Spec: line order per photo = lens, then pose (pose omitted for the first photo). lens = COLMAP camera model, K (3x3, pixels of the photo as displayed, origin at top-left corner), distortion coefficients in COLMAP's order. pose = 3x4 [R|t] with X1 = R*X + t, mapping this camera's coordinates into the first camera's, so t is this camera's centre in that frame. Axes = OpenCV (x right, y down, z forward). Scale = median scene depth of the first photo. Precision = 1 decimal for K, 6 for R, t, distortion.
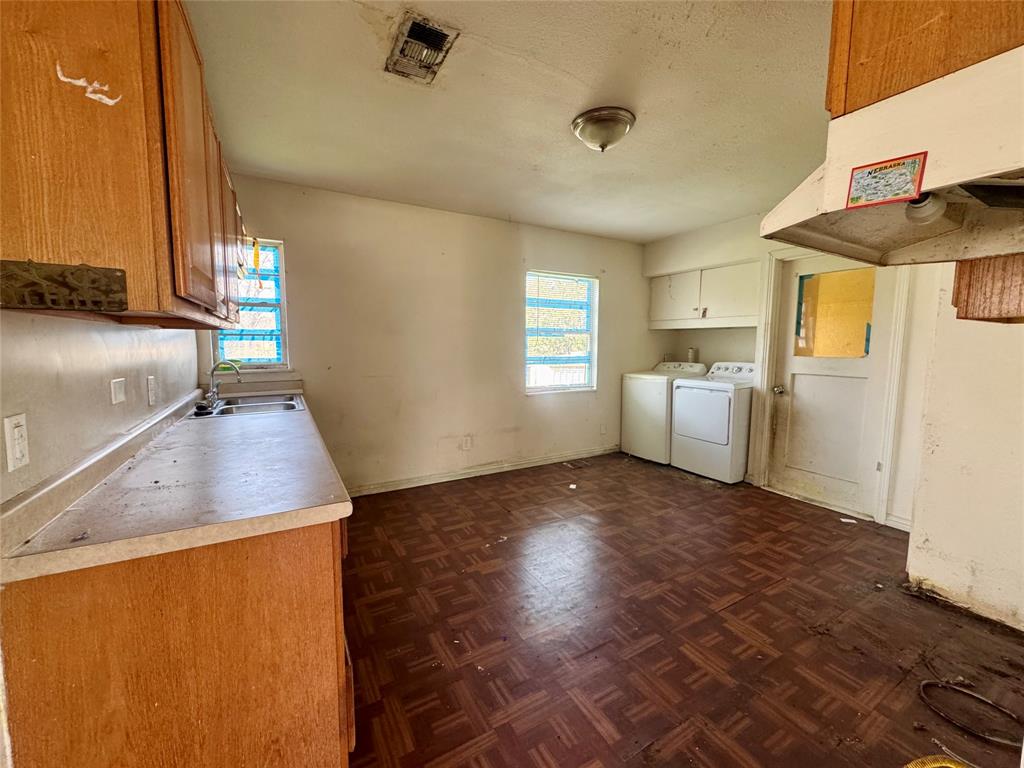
lens RADIAL K [[409.3, 0, 518.8], [0, 409.3, 381.9], [0, 0, 1]] dist [-0.002808, 0.000592]
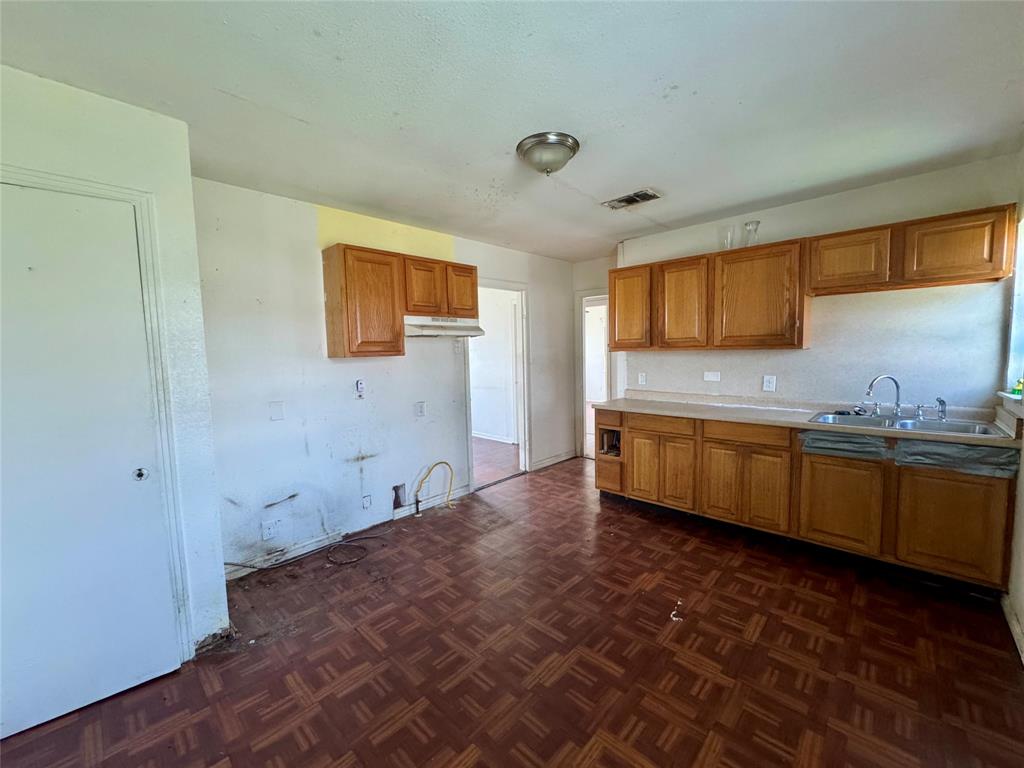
lens RADIAL K [[409.3, 0, 513.0], [0, 409.3, 382.3], [0, 0, 1]] dist [-0.002808, 0.000592]
pose [[-0.962514, 0.036876, -0.268715, 0.462444], [-0.008930, 0.985869, 0.167280, -0.189059], [0.271086, 0.163409, -0.948583, 1.617766]]
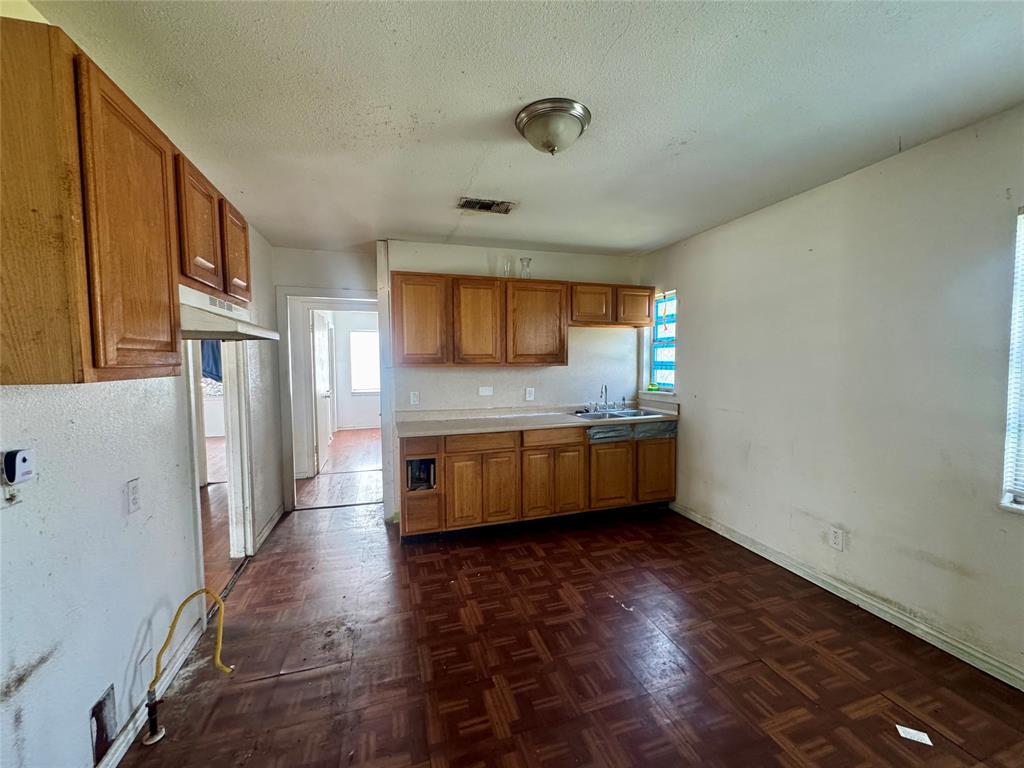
lens RADIAL K [[409.3, 0, 511.9], [0, 409.3, 383.8], [0, 0, 1]] dist [-0.002808, 0.000592]
pose [[-0.225963, 0.052412, -0.972725, 0.843895], [-0.084120, 0.993772, 0.073087, -0.128179], [0.970497, 0.098341, -0.220147, 0.925965]]
